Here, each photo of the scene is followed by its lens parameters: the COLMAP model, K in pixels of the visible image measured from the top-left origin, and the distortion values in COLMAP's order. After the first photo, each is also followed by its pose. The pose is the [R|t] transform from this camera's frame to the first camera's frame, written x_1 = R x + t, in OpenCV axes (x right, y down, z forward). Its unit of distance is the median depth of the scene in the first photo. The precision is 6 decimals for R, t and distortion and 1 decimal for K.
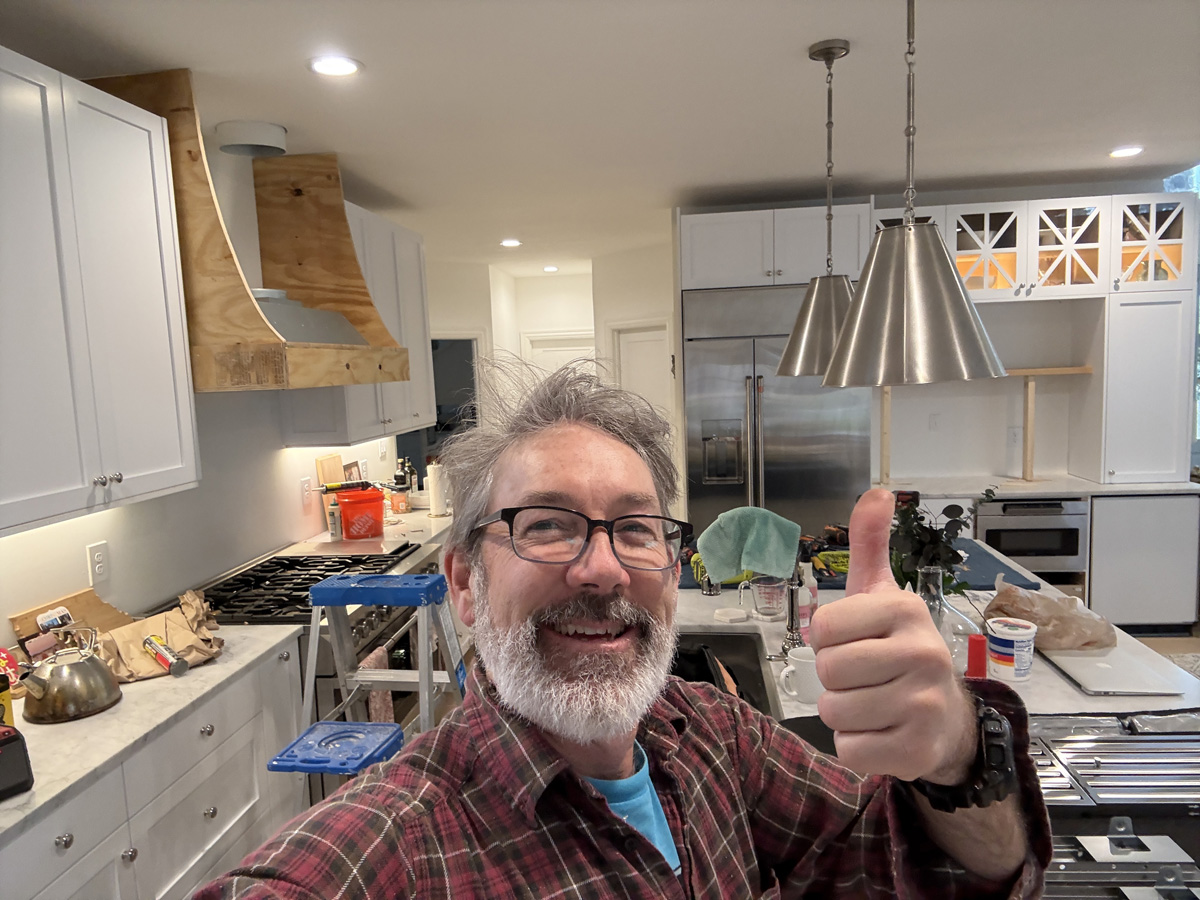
lens RADIAL K [[794.2, 0, 609.1], [0, 794.2, 459.0], [0, 0, 1]] dist [-0.006016, -0.024005]
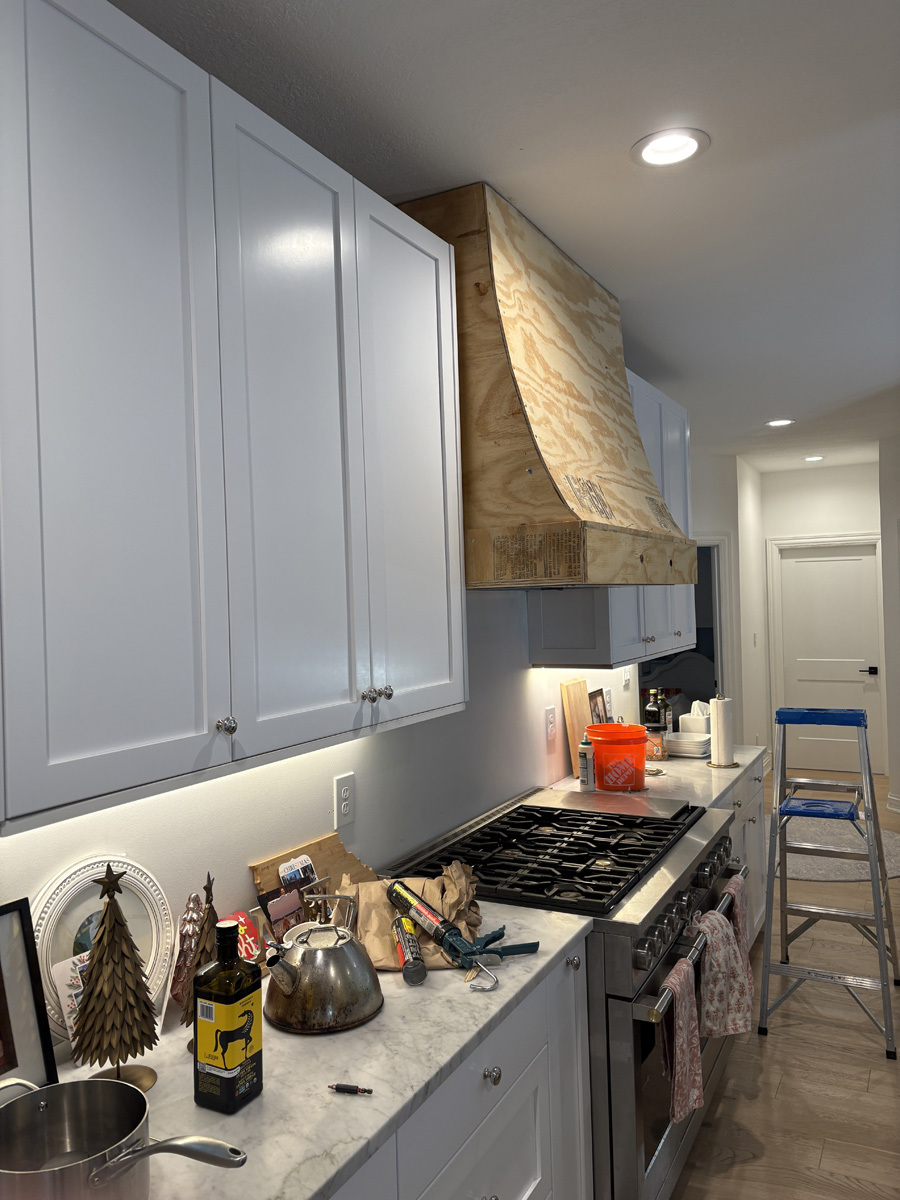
lens RADIAL K [[911.2, 0, 451.1], [0, 911.2, 593.1], [0, 0, 1]] dist [0.042871, -0.050225]
pose [[0.918656, 0.005645, -0.395017, -0.184898], [-0.049209, 0.993746, -0.100238, 0.011502], [0.391981, 0.111523, 0.913189, 0.177544]]
